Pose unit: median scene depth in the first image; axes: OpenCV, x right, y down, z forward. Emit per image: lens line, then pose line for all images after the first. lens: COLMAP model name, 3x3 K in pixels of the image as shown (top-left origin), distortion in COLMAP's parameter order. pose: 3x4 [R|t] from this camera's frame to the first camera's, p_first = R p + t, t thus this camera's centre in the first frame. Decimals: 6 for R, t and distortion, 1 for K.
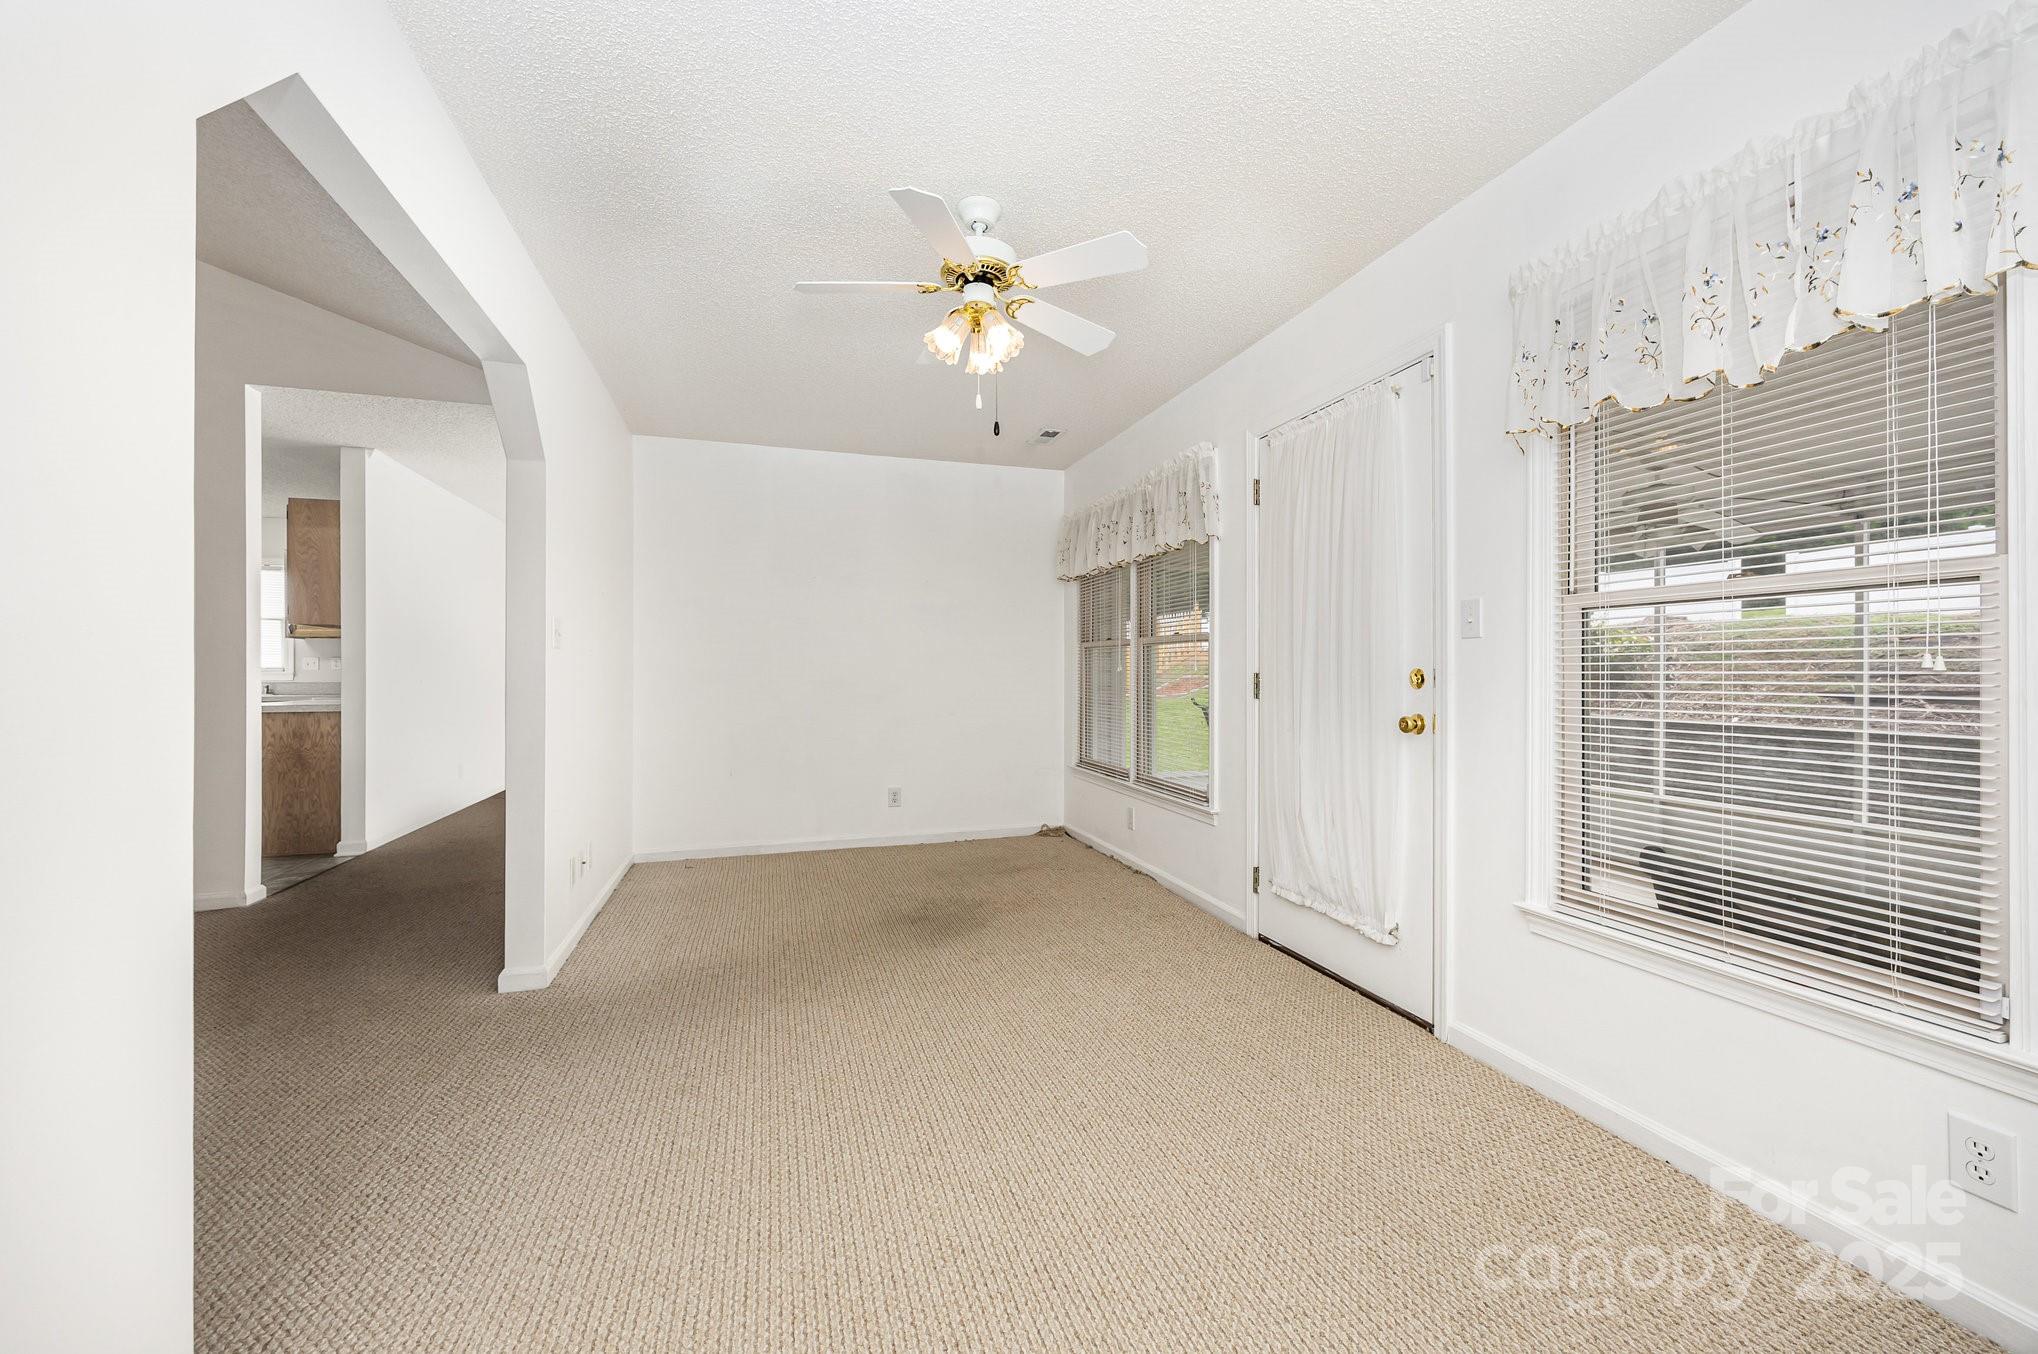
lens RADIAL K [[819.7, 0, 1007.5], [0, 819.7, 679.7], [0, 0, 1]] dist [0.001363, -0.000231]
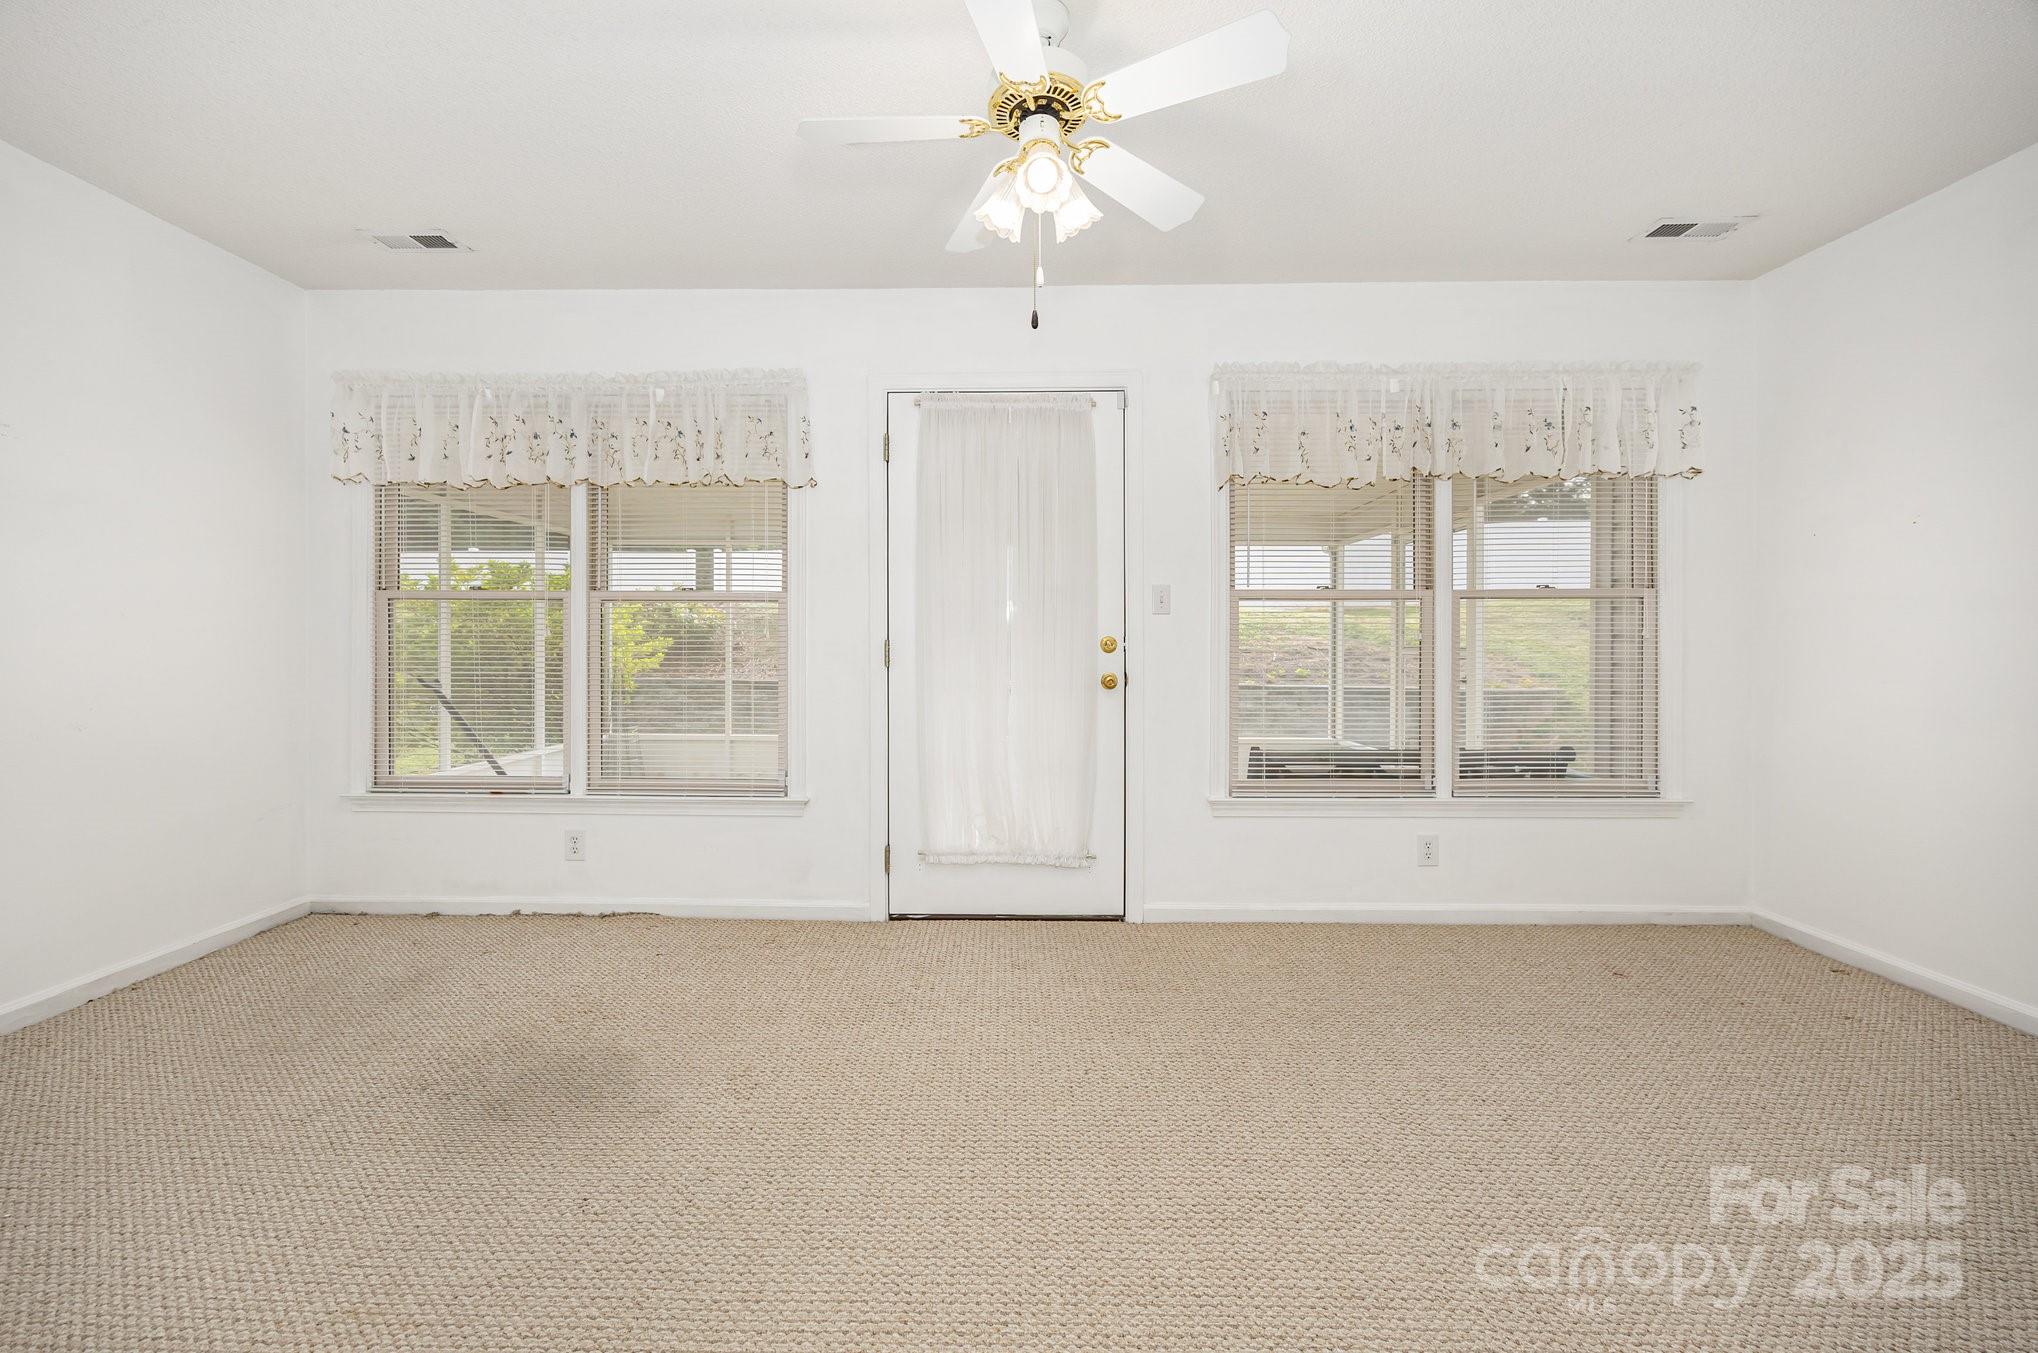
lens RADIAL K [[806.0, 0, 1017.6], [0, 806.0, 666.2], [0, 0, 1]] dist [-0.000335, -0.000123]
pose [[0.301600, -0.024182, 0.953128, -0.552578], [0.008976, 0.999706, 0.022524, 0.002063], [-0.953392, 0.001762, 0.301728, 0.595715]]
